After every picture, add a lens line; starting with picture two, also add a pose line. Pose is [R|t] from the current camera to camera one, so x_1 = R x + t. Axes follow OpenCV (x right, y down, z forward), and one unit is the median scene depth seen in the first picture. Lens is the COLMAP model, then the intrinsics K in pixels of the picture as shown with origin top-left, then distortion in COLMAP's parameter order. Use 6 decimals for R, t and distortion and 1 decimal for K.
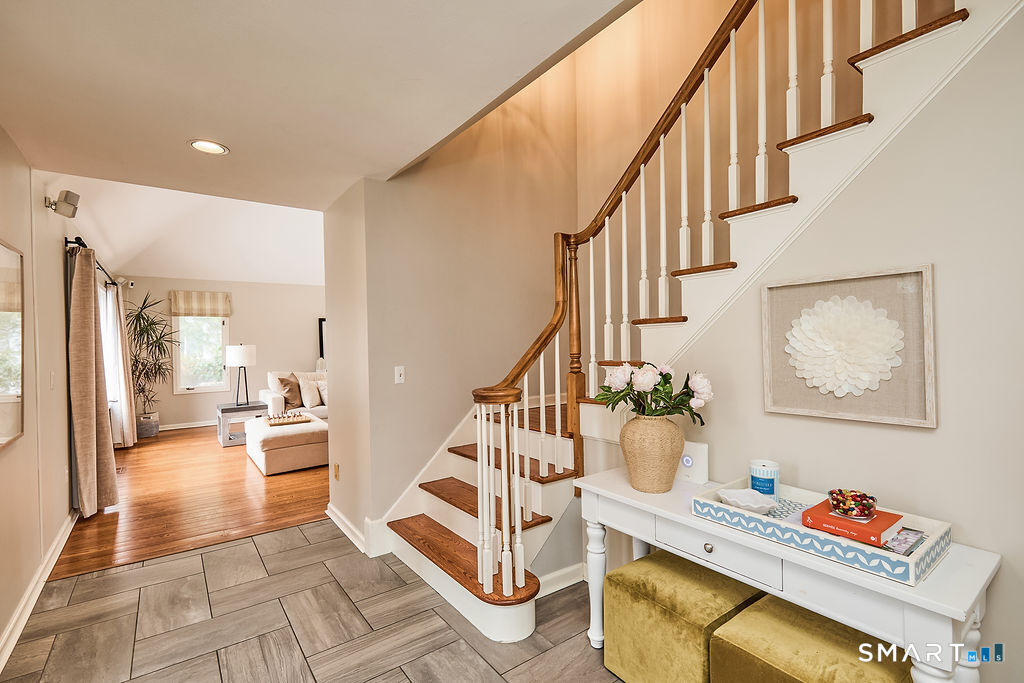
lens RADIAL K [[466.1, 0, 507.3], [0, 466.1, 345.7], [0, 0, 1]] dist [-0.005098, -0.002980]
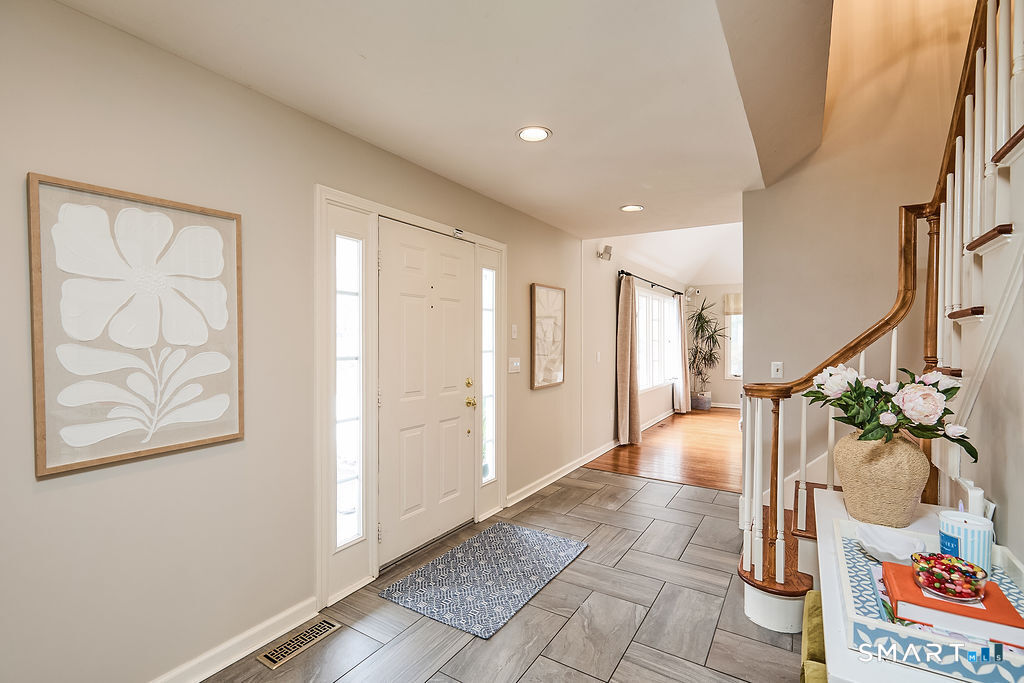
lens RADIAL K [[466.1, 0, 503.1], [0, 466.1, 342.2], [0, 0, 1]] dist [-0.005098, -0.002980]
pose [[0.349129, 0.022889, -0.936795, 0.482728], [-0.019727, 0.999660, 0.017073, -0.004309], [0.936867, 0.012520, 0.349462, 0.052749]]
